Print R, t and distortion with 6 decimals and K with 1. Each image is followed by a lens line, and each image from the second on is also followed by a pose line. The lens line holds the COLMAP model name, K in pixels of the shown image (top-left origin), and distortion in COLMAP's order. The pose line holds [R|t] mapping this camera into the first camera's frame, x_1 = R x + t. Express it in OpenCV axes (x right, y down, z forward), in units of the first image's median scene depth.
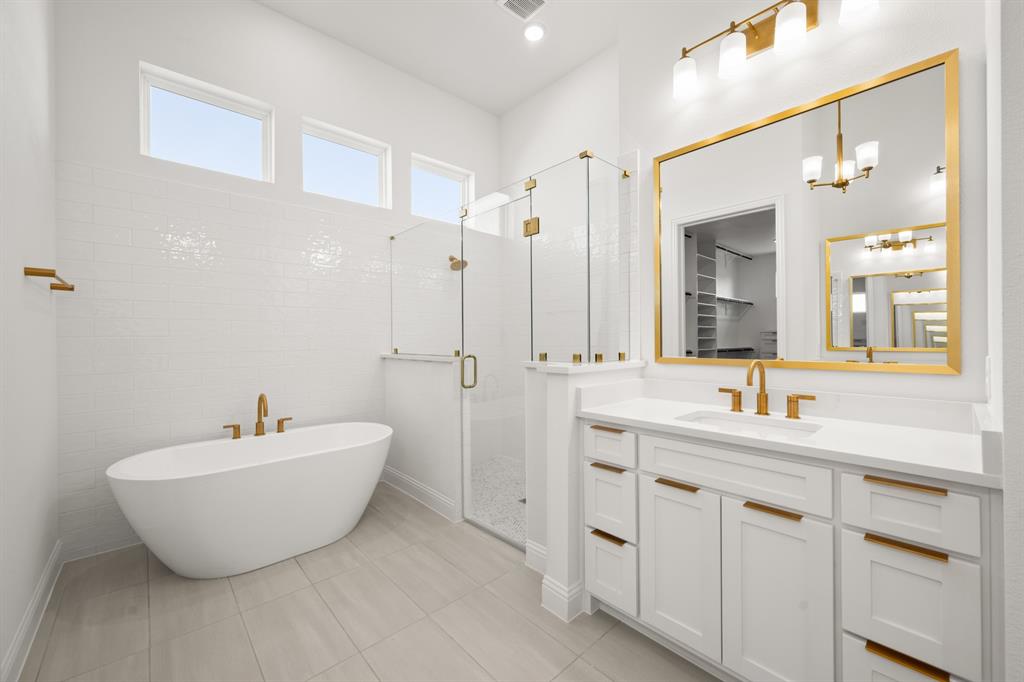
lens RADIAL K [[402.8, 0, 512.5], [0, 402.8, 338.5], [0, 0, 1]] dist [-0.000620, -0.000300]
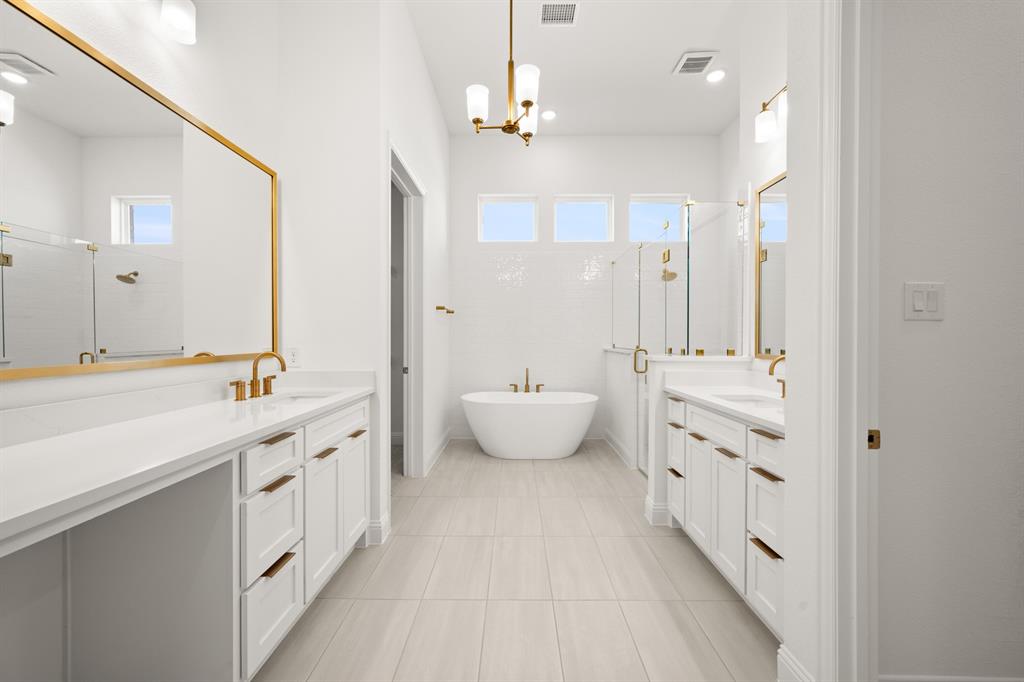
lens RADIAL K [[402.8, 0, 512.5], [0, 402.8, 338.5], [0, 0, 1]] dist [-0.000620, -0.000300]
pose [[0.730864, 0.011844, -0.682420, 0.512863], [-0.008414, 0.999930, 0.008343, -0.002729], [0.682471, -0.000356, 0.730912, -0.306135]]
